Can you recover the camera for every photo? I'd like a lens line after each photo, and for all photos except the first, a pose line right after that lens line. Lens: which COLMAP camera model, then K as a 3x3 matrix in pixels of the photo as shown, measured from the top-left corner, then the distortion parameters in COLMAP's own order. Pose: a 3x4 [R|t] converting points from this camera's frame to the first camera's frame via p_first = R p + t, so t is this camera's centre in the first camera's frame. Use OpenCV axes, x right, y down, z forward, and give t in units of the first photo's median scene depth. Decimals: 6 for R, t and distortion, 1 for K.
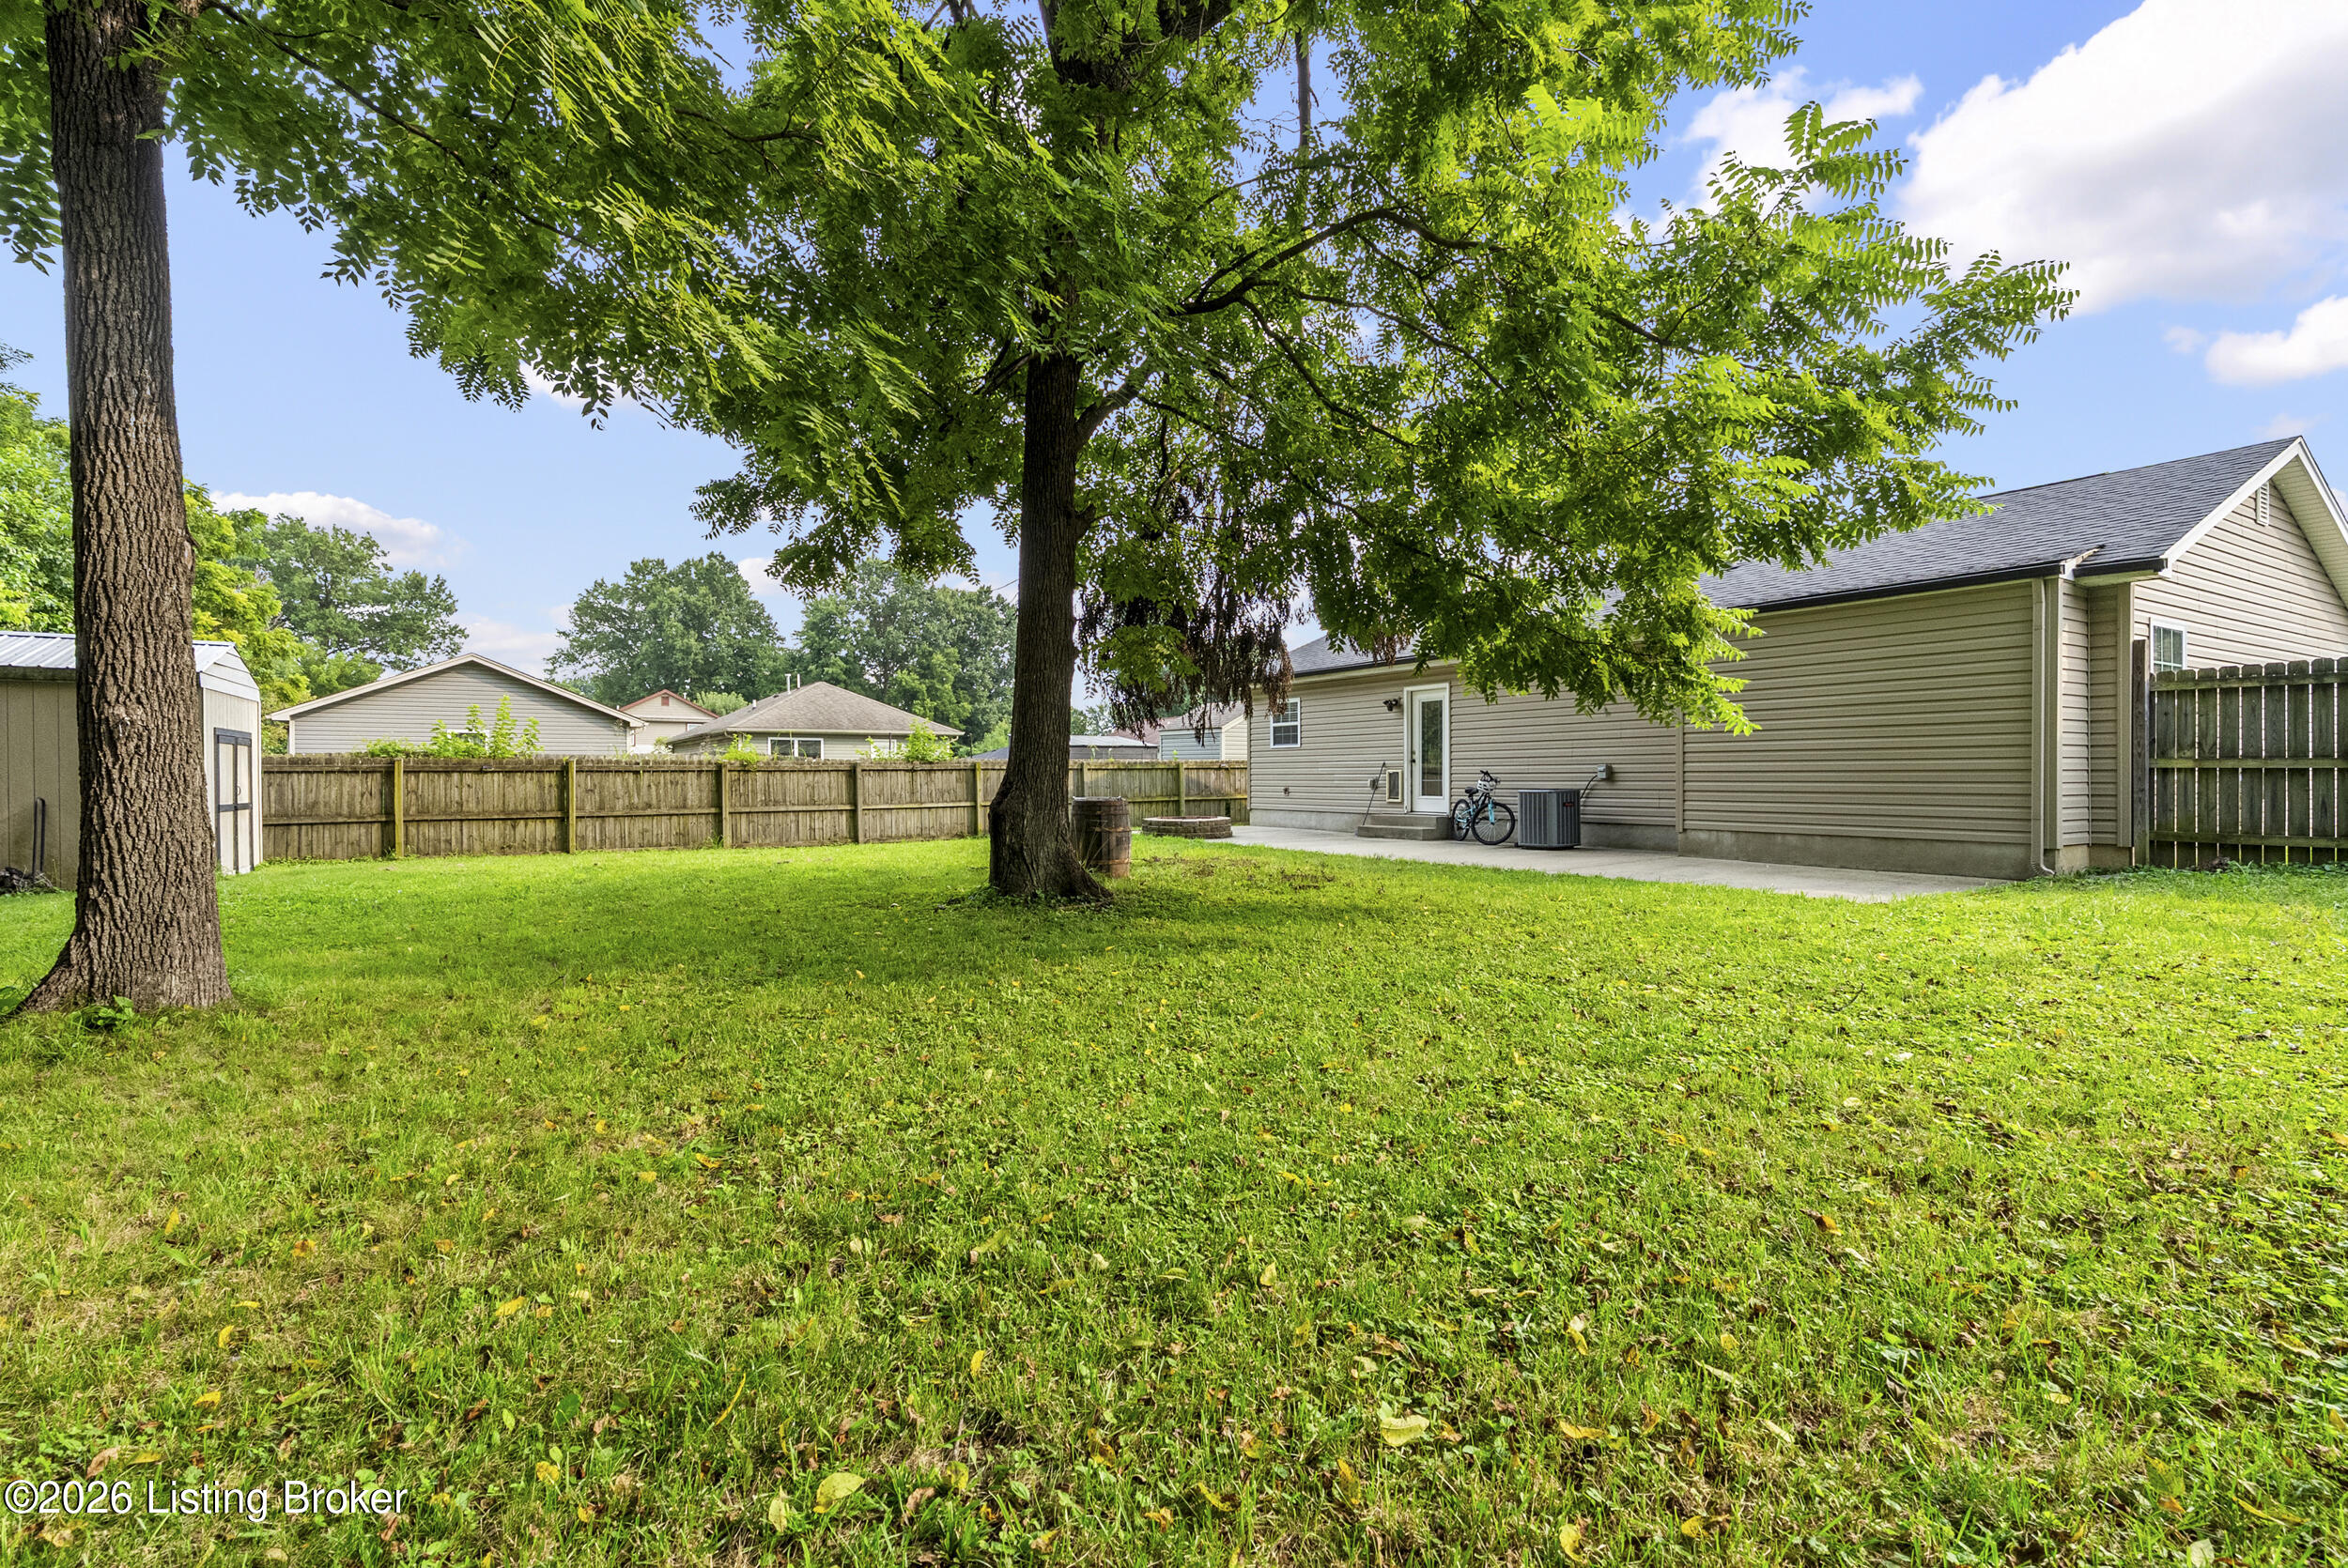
lens RADIAL K [[1084.4, 0, 1175.3], [0, 1084.4, 783.4], [0, 0, 1]] dist [0.000216, -0.000109]
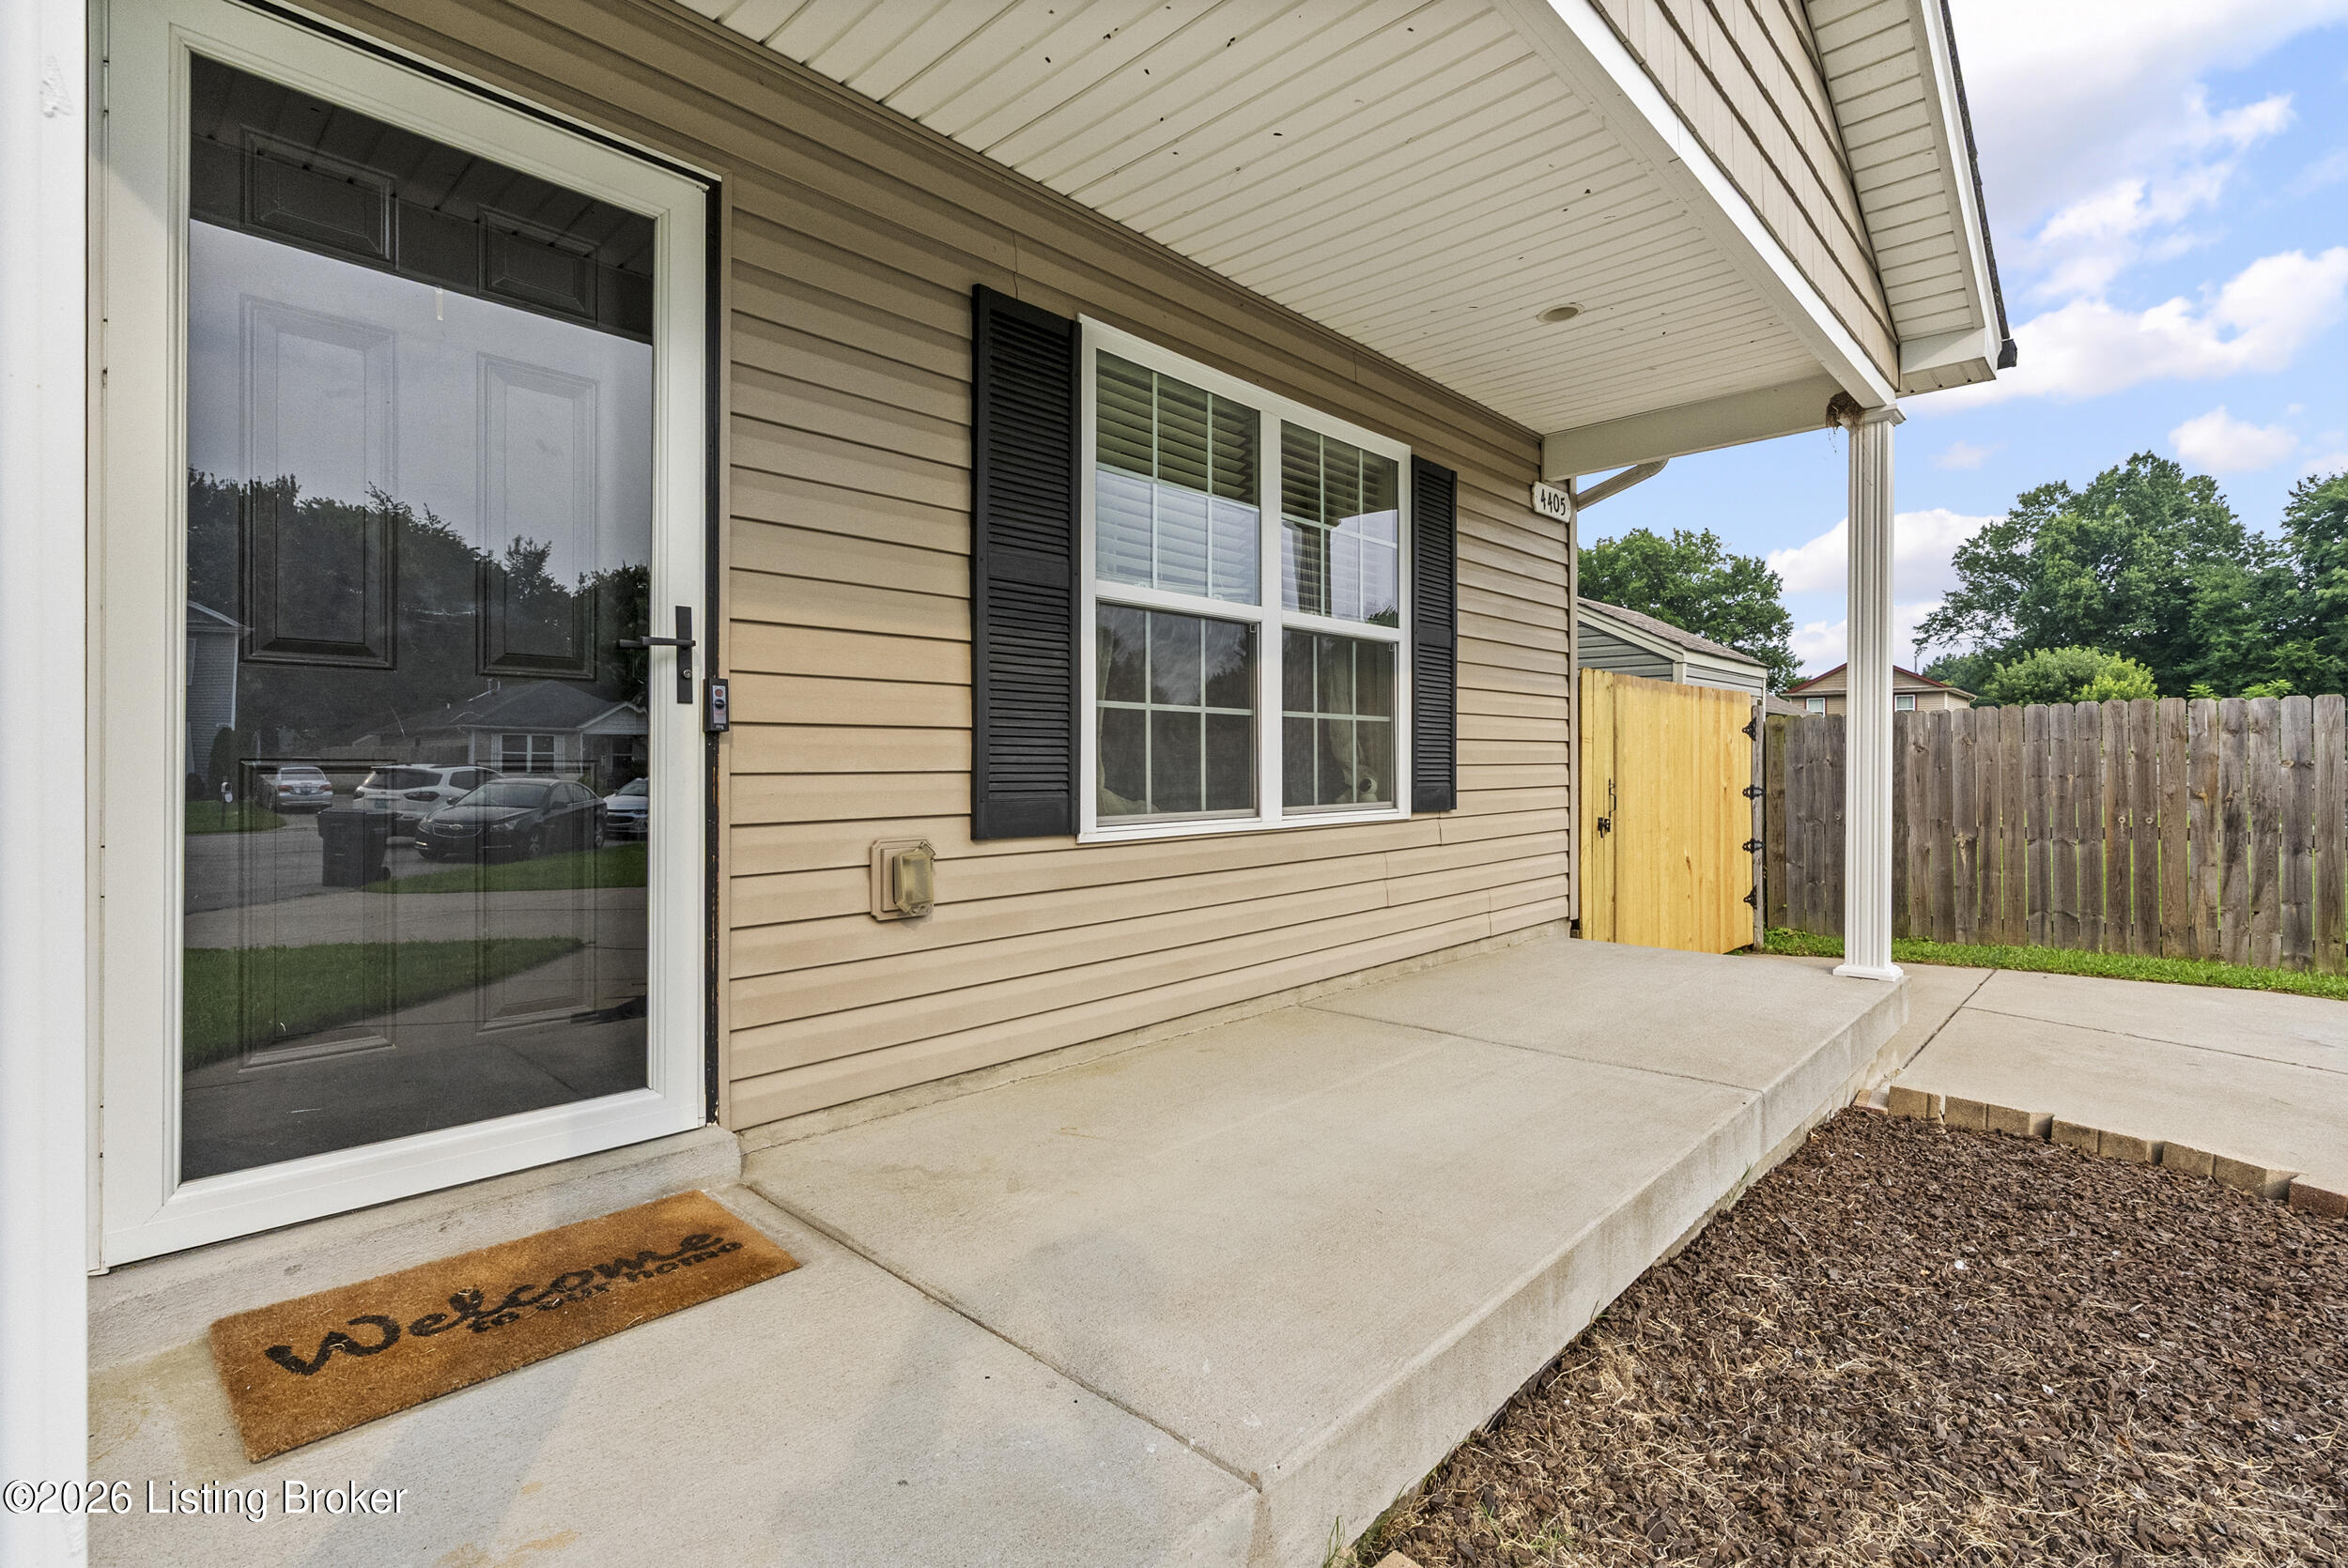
lens RADIAL K [[1084.4, 0, 1180.2], [0, 1084.4, 772.5], [0, 0, 1]] dist [0.000216, -0.000109]
pose [[0.270232, 0.009594, -0.962747, 0.110600], [-0.004131, 0.999953, 0.008805, -0.001148], [0.962786, 0.001598, 0.270259, 0.180325]]
